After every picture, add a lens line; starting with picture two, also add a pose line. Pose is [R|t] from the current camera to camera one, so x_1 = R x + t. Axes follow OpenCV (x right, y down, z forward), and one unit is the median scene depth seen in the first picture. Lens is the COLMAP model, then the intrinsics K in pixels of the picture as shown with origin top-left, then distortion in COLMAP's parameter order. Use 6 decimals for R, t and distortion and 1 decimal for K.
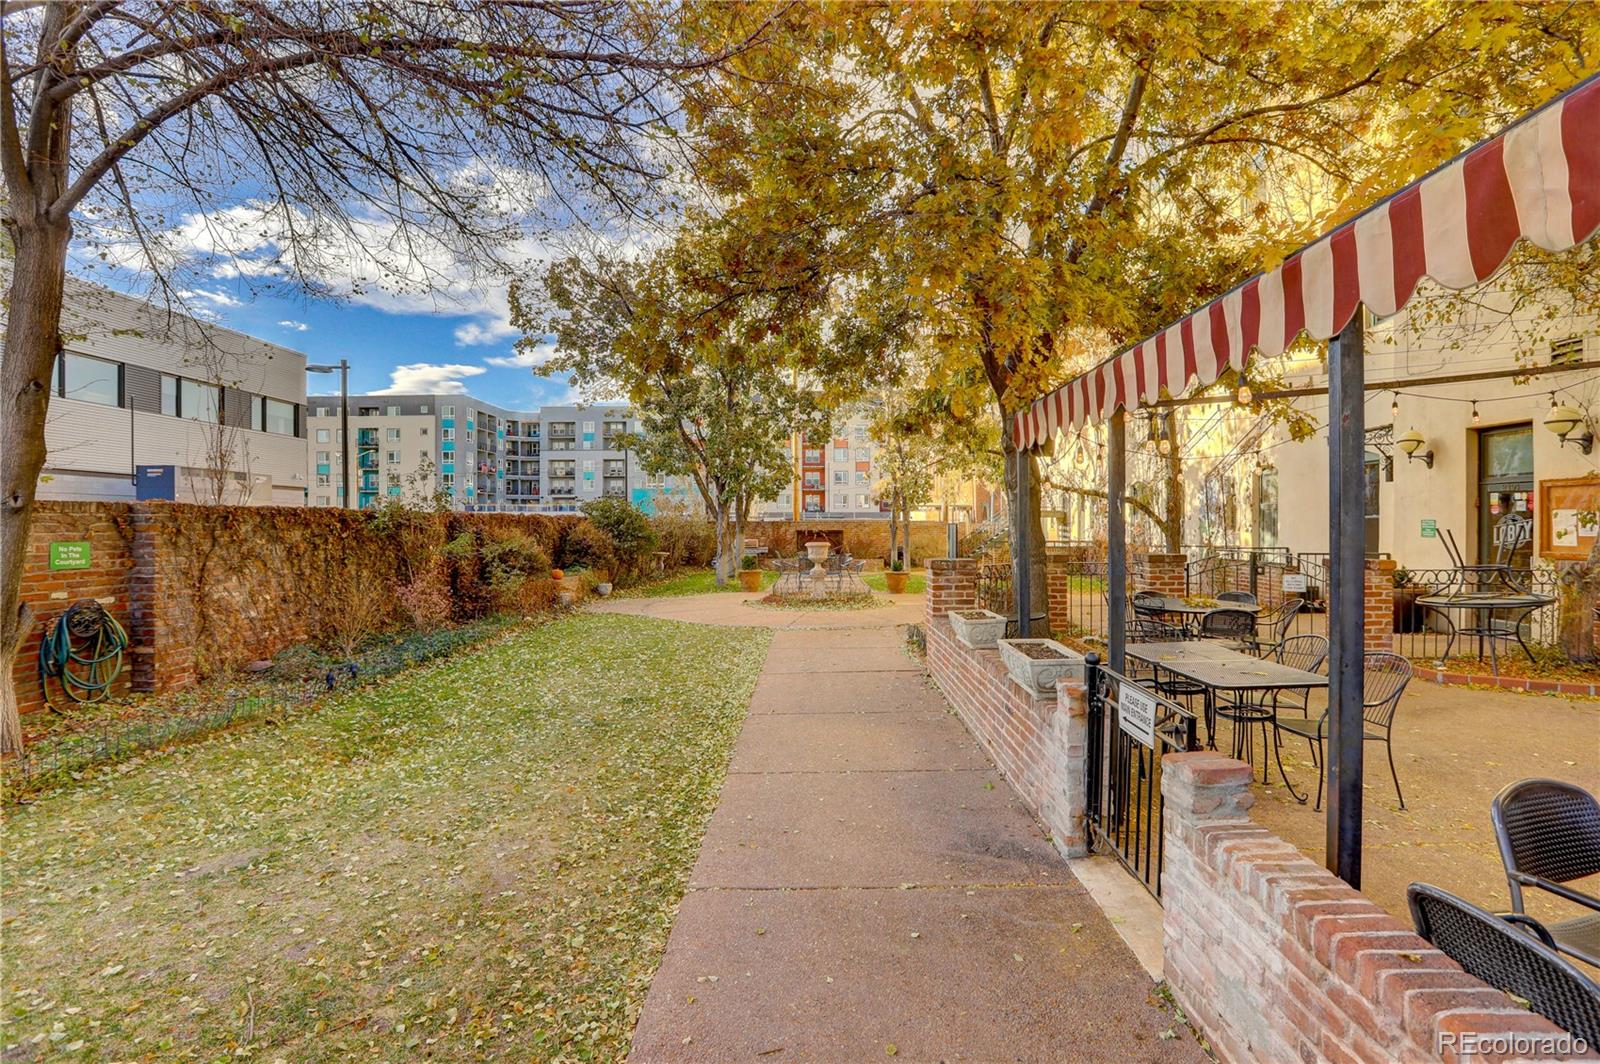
lens RADIAL K [[745.4, 0, 800.0], [0, 745.4, 532.0], [0, 0, 1]] dist [-0.026219, 0.000218]
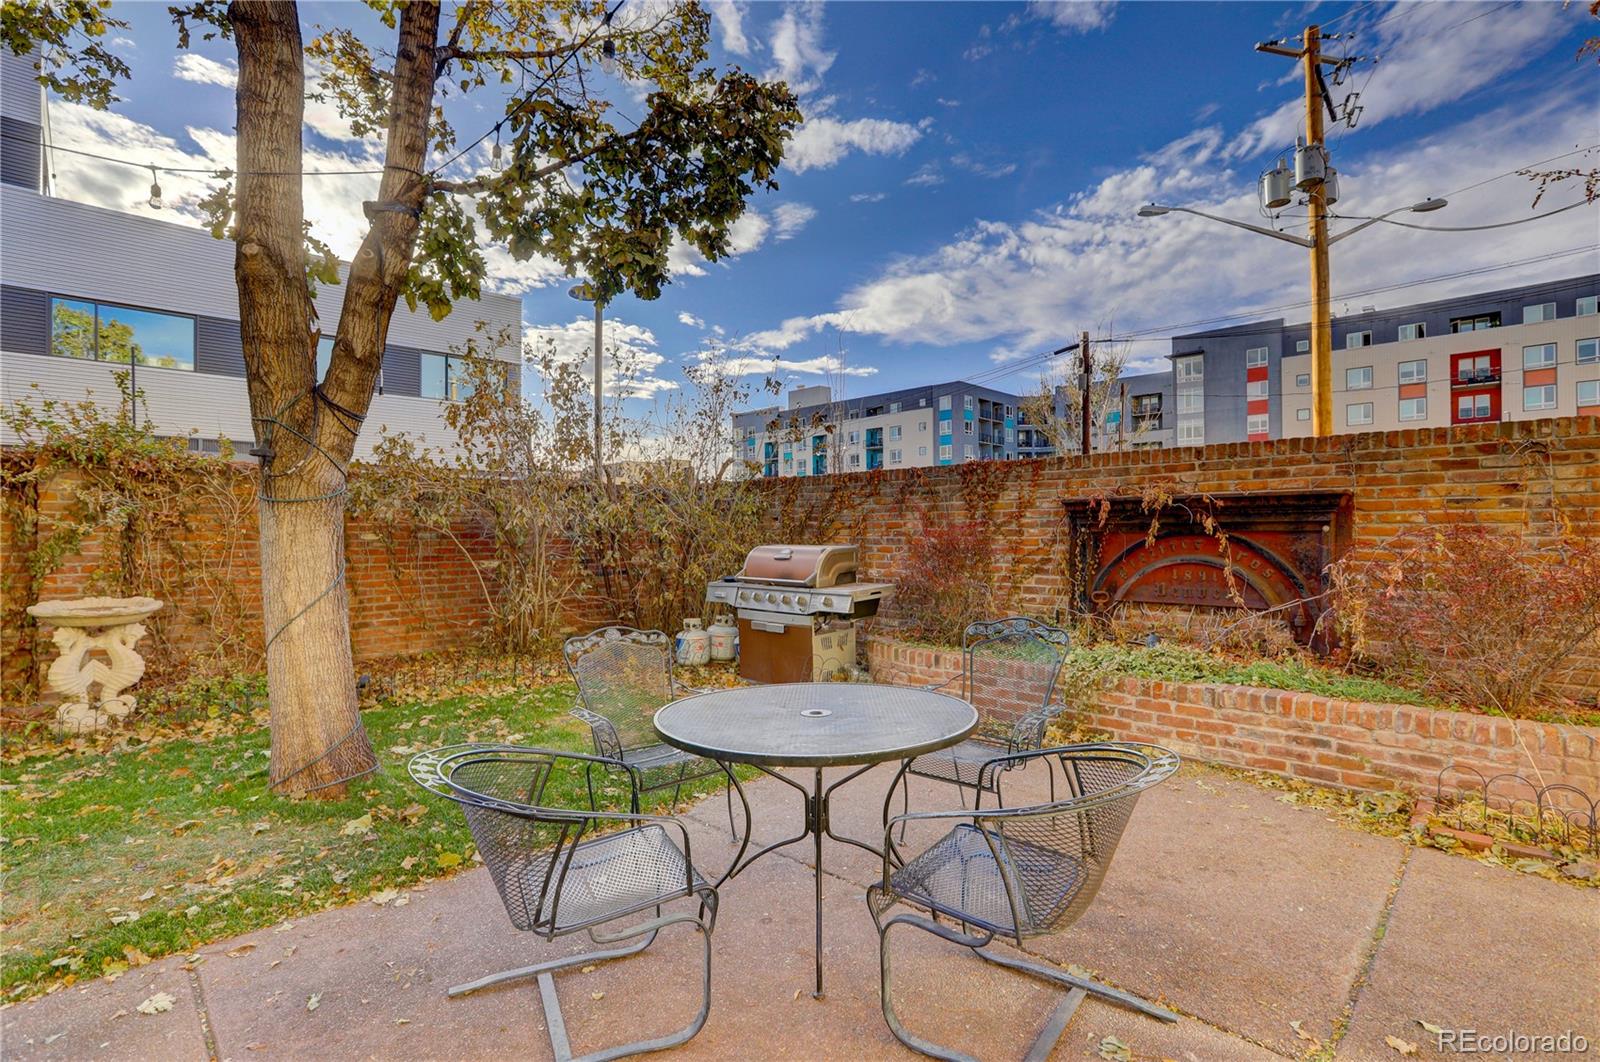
lens RADIAL K [[745.4, 0, 800.0], [0, 745.4, 531.0], [0, 0, 1]] dist [-0.026219, 0.000218]
pose [[0.731638, -0.001140, -0.681692, 0.020208], [-0.003057, 0.999983, -0.004954, 0.001694], [0.681686, 0.005709, 0.731622, 0.205527]]
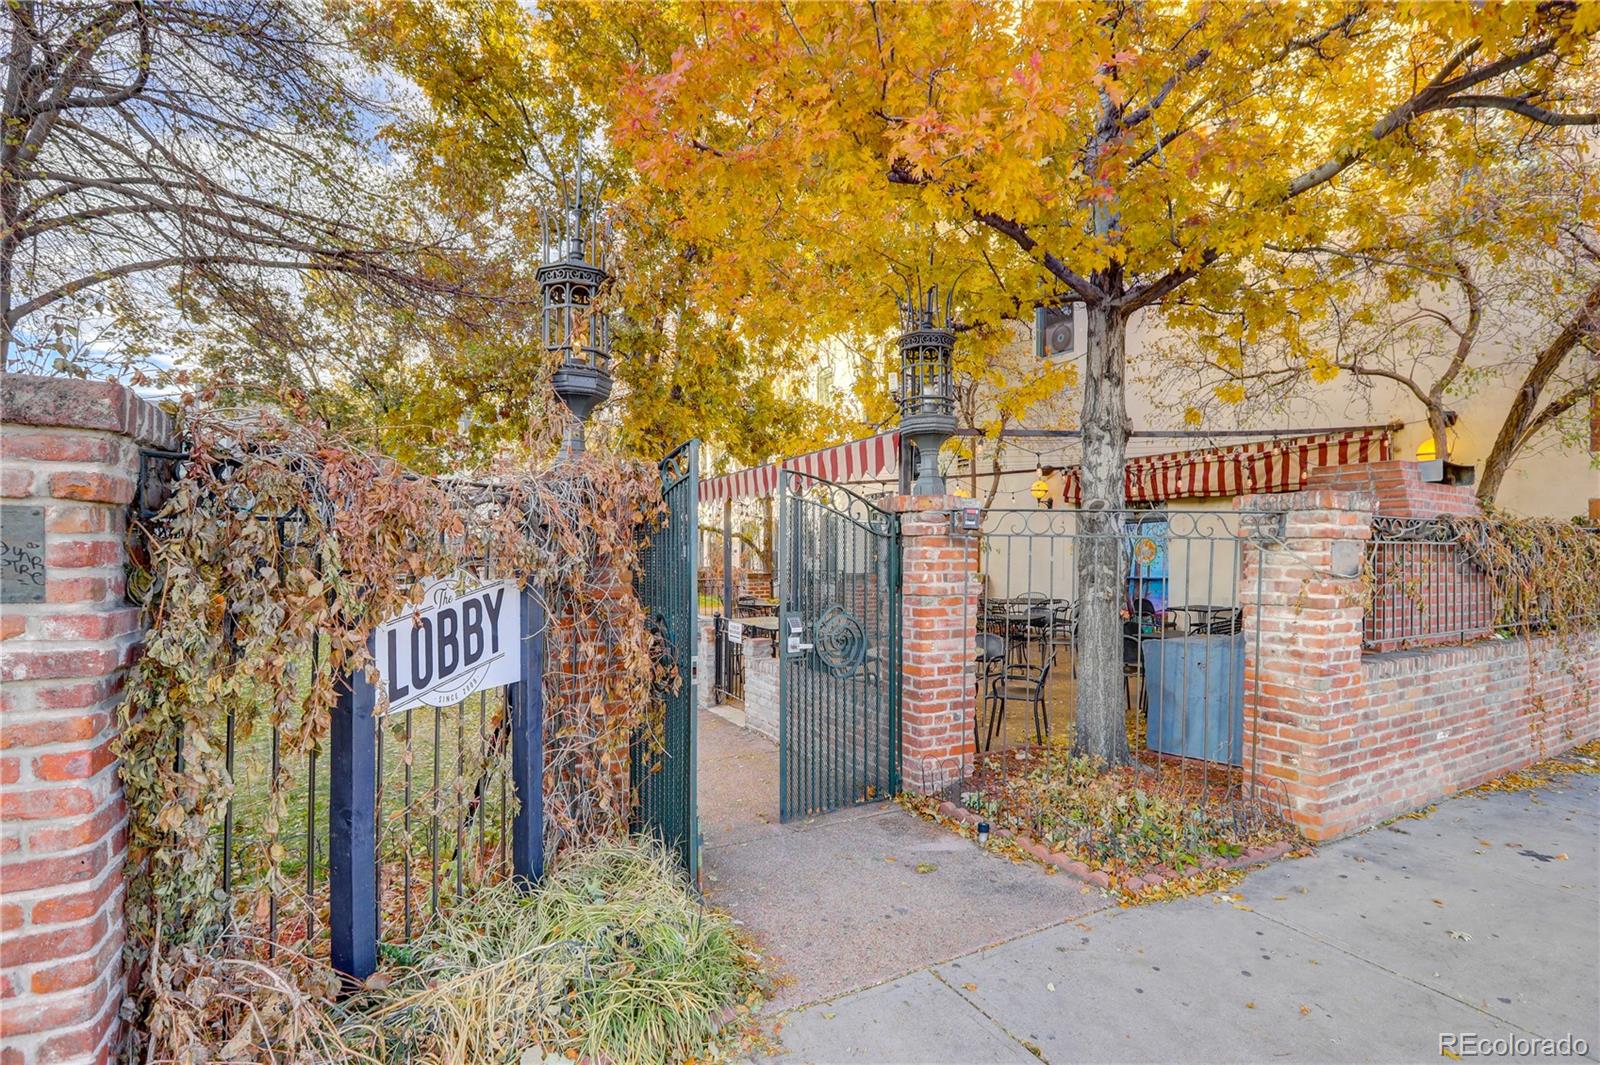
lens RADIAL K [[745.4, 0, 800.0], [0, 745.4, 532.5], [0, 0, 1]] dist [-0.026219, 0.000218]
pose [[0.878139, 0.017009, 0.478104, -0.101387], [0.001549, 0.999261, -0.038394, 0.003457], [-0.478404, 0.034455, 0.877464, -0.239337]]
